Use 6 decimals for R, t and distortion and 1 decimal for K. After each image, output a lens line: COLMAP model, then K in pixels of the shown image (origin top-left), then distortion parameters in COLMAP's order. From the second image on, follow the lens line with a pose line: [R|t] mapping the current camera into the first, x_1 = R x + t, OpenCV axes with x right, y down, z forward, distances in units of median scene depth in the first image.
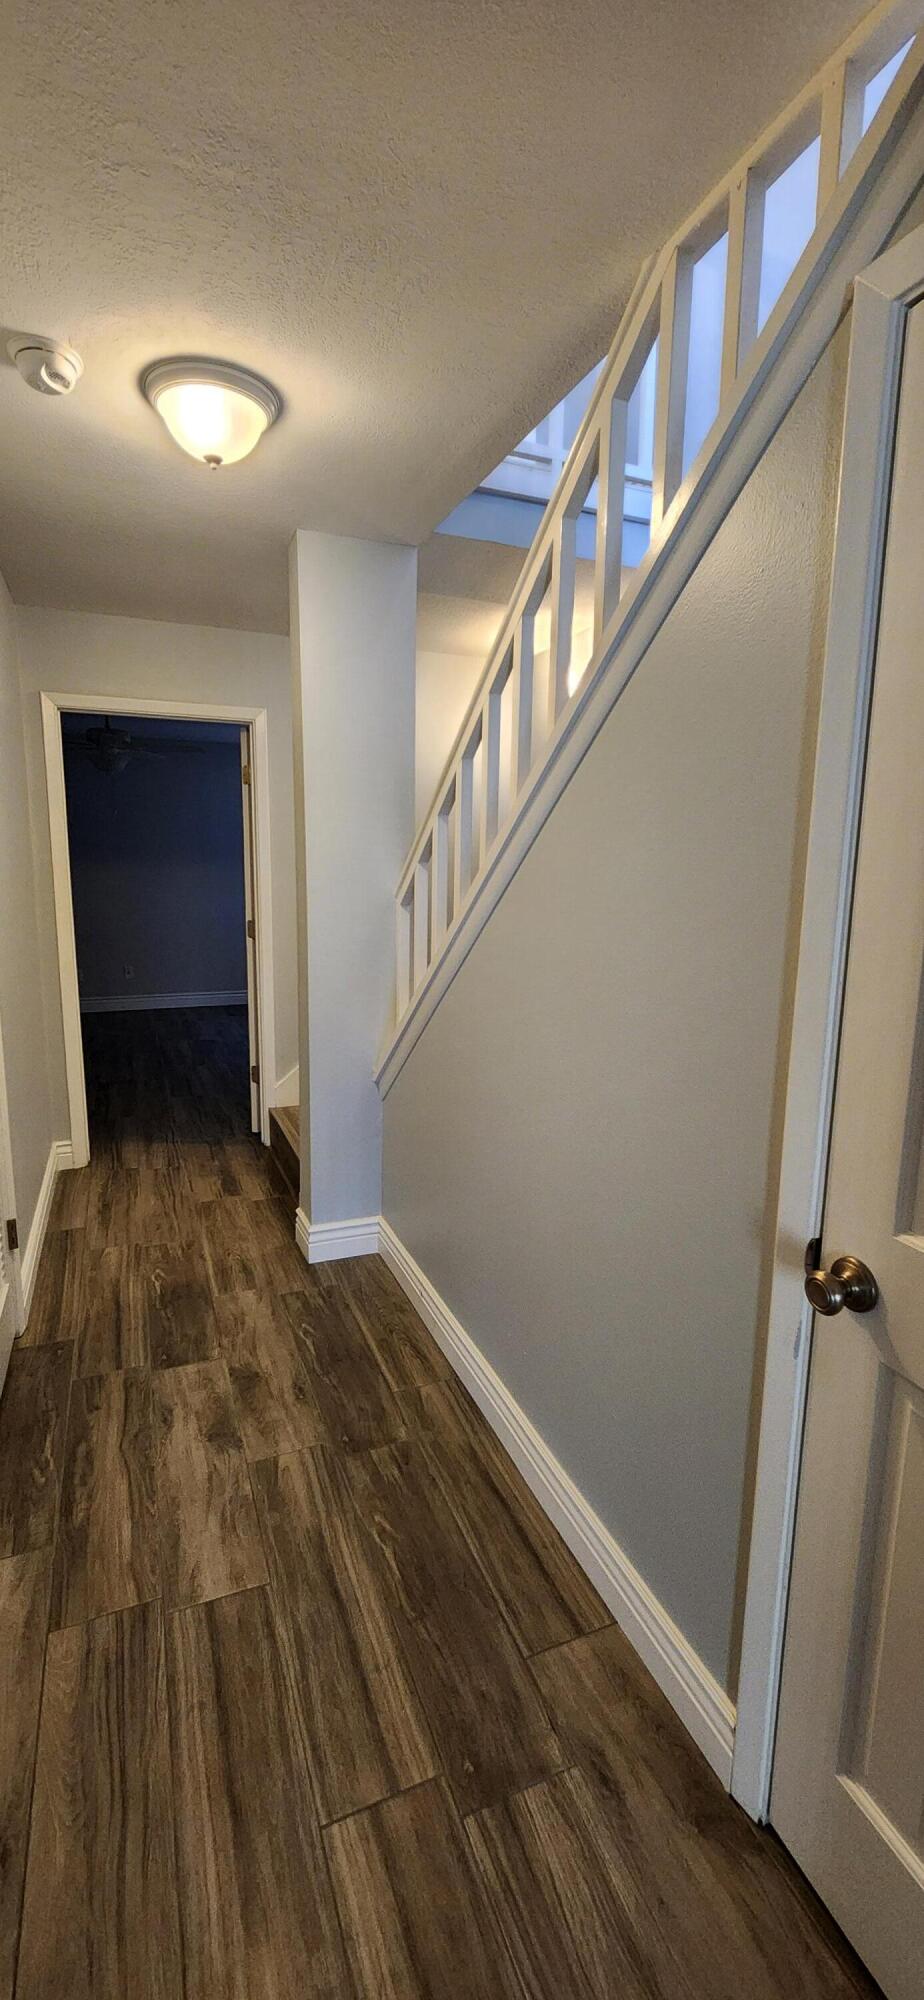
lens RADIAL K [[808.7, 0, 461.9], [0, 808.7, 994.3], [0, 0, 1]] dist [0.001575, -0.000035]
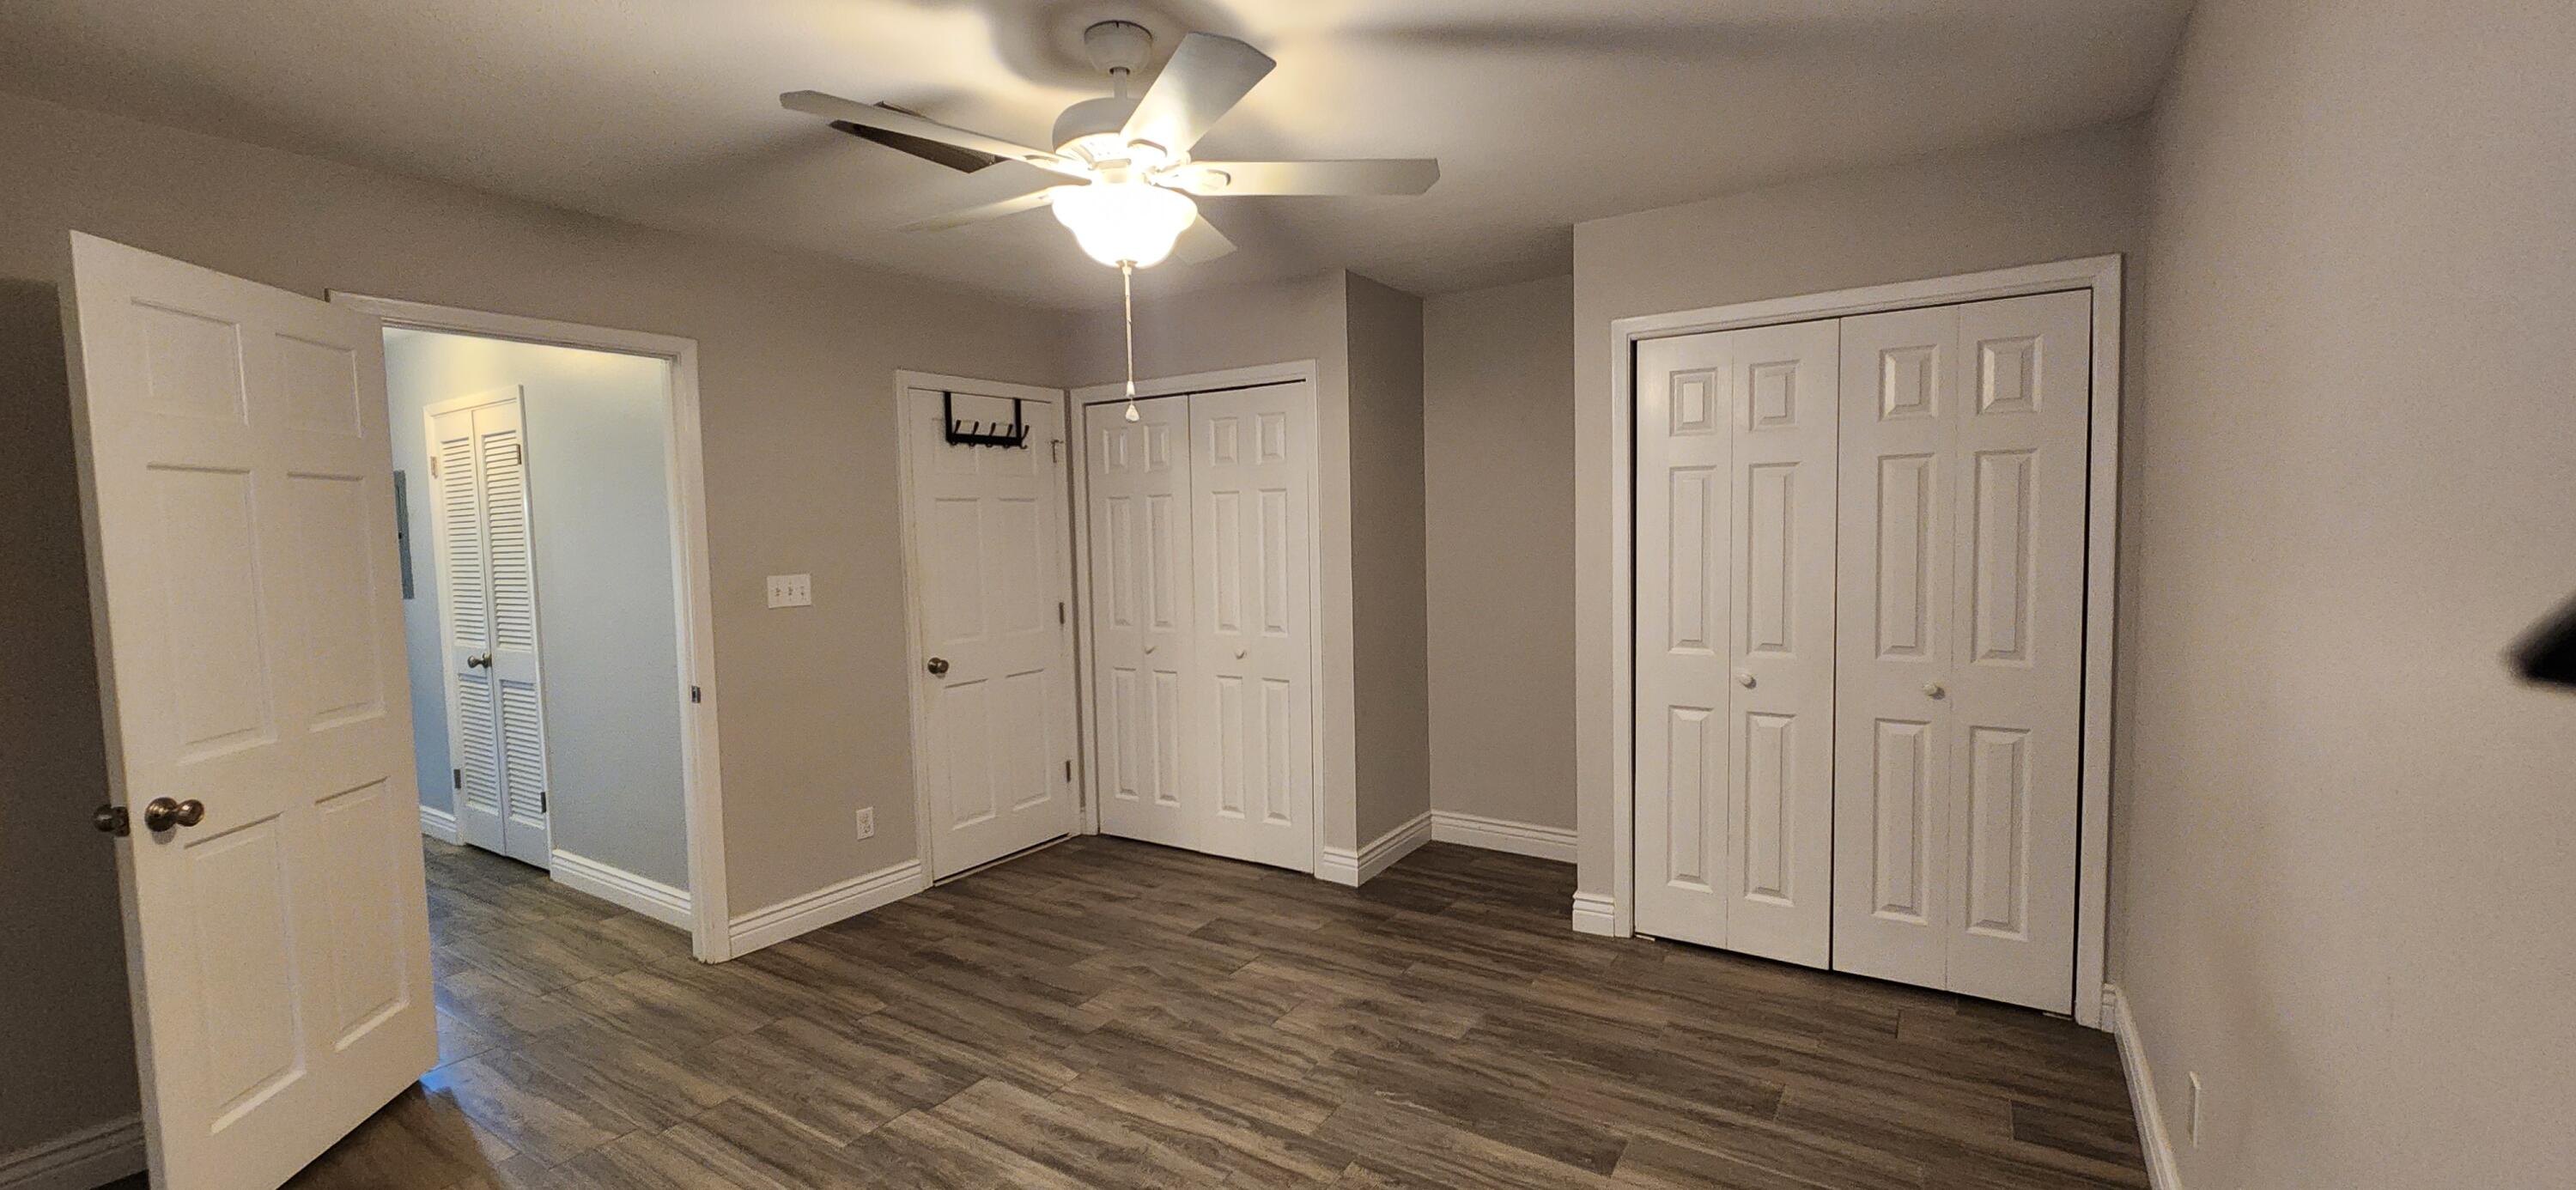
lens RADIAL K [[1061.5, 0, 1288.0], [0, 1061.5, 595.0], [0, 0, 1]] dist [-0.000833, -0.000011]
pose [[-0.827800, 0.044391, -0.559264, -0.545720], [-0.081086, 0.976931, 0.197564, -0.502465], [0.555132, 0.208892, -0.805104, 2.876321]]
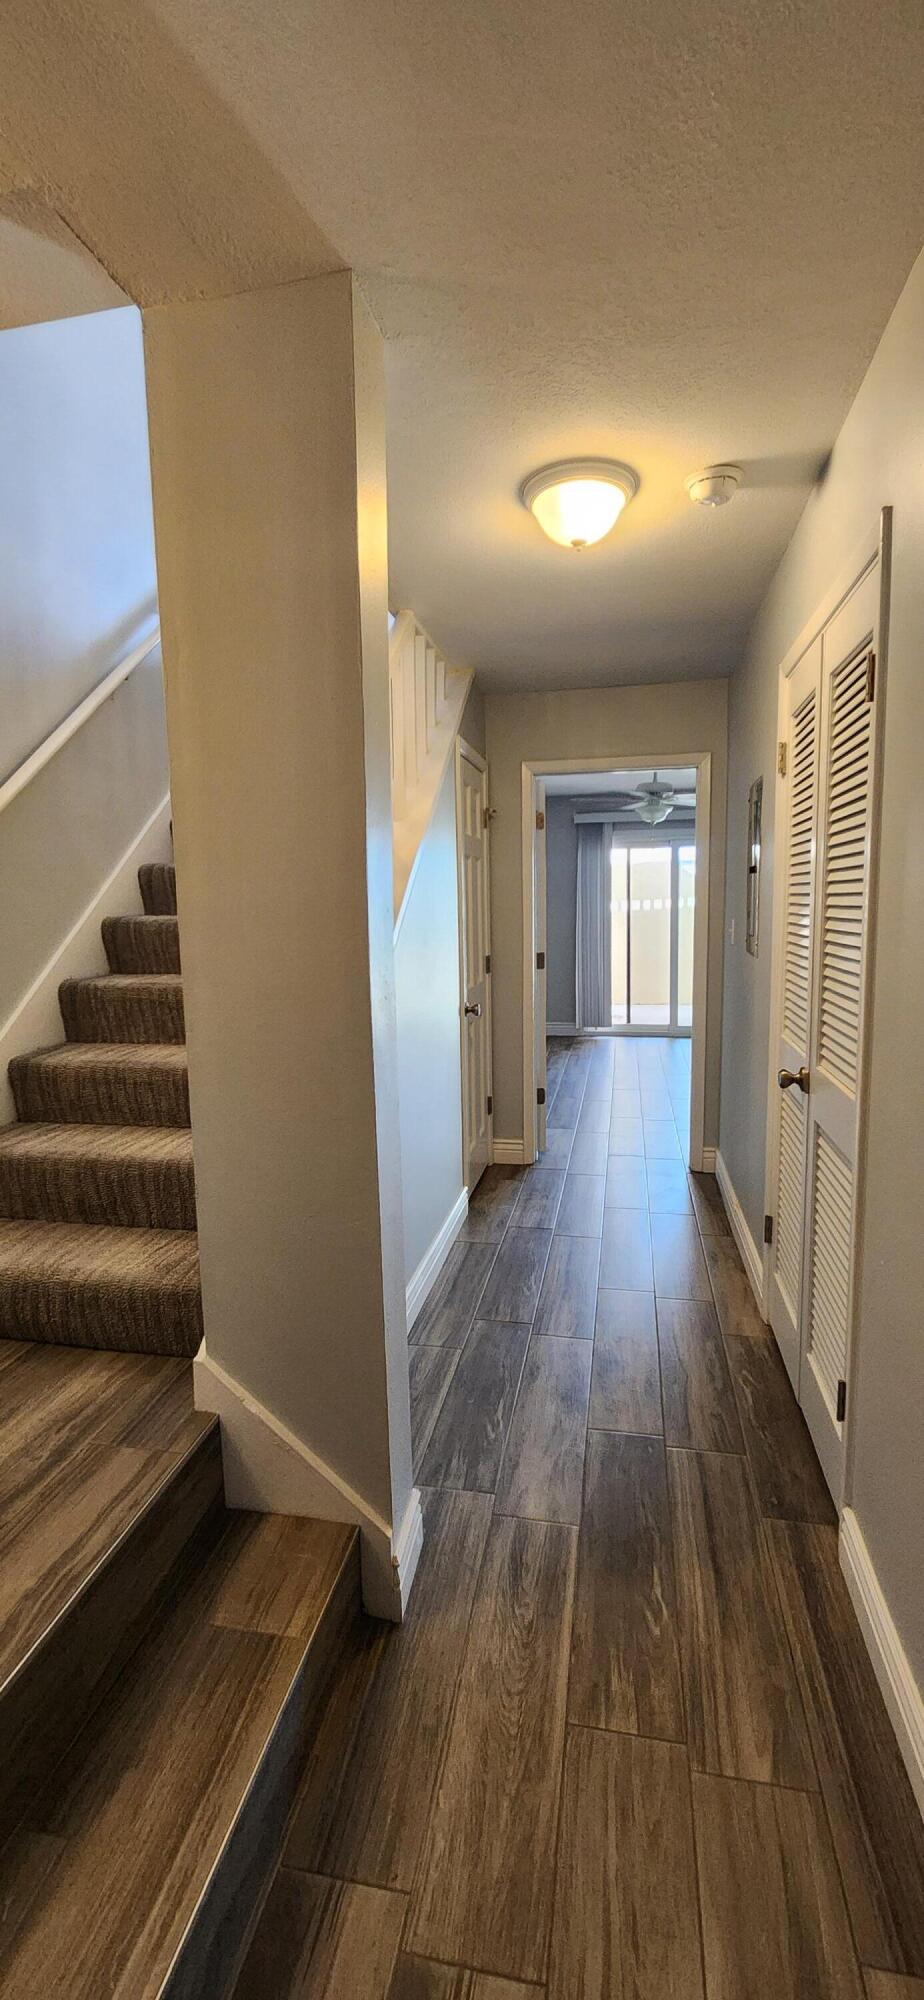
lens RADIAL K [[808.7, 0, 461.9], [0, 808.7, 994.3], [0, 0, 1]] dist [0.001575, -0.000035]
pose [[-0.829770, -0.066308, 0.554152, -0.579950], [0.099280, 0.959544, 0.263475, -0.252671], [-0.549204, 0.273640, -0.789618, 1.485501]]
